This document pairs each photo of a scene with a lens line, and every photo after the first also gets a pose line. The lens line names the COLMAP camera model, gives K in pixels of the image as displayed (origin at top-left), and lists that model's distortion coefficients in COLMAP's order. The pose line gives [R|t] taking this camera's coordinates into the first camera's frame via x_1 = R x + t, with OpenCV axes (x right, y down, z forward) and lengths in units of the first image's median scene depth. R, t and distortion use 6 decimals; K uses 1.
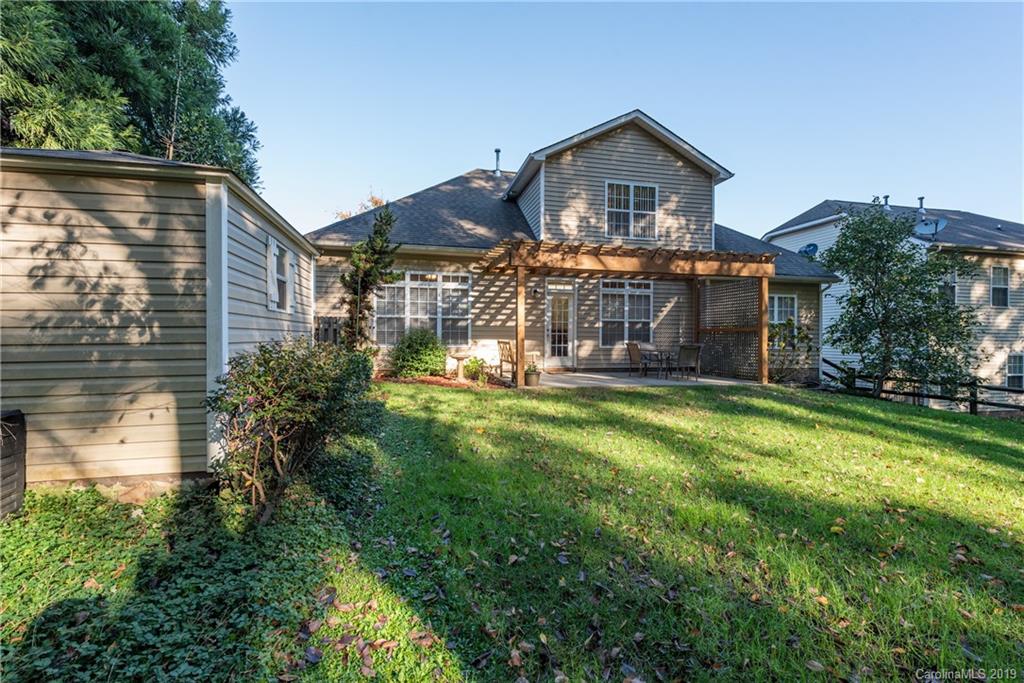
lens RADIAL K [[458.0, 0, 512.9], [0, 458.0, 338.5], [0, 0, 1]] dist [0.004153, 0.000708]
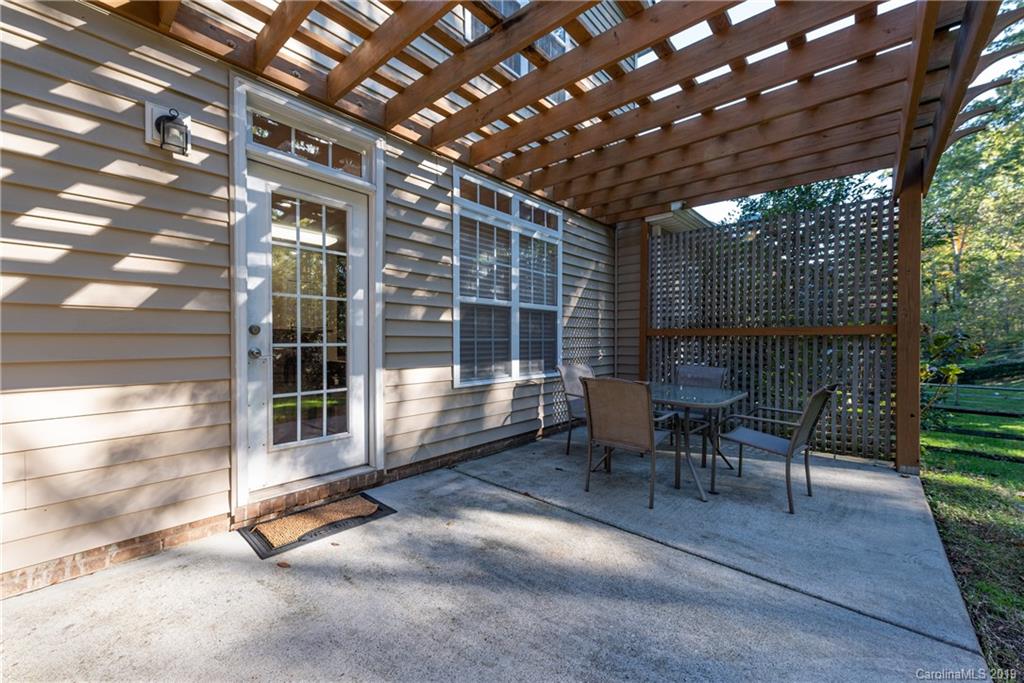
lens RADIAL K [[402.9, 0, 515.8], [0, 402.9, 343.0], [0, 0, 1]] dist [0.001603, -0.001345]
pose [[0.819399, -0.014325, 0.573045, 0.066810], [0.012654, 0.999896, 0.006901, -0.012233], [-0.573084, 0.001597, 0.819495, 0.750693]]
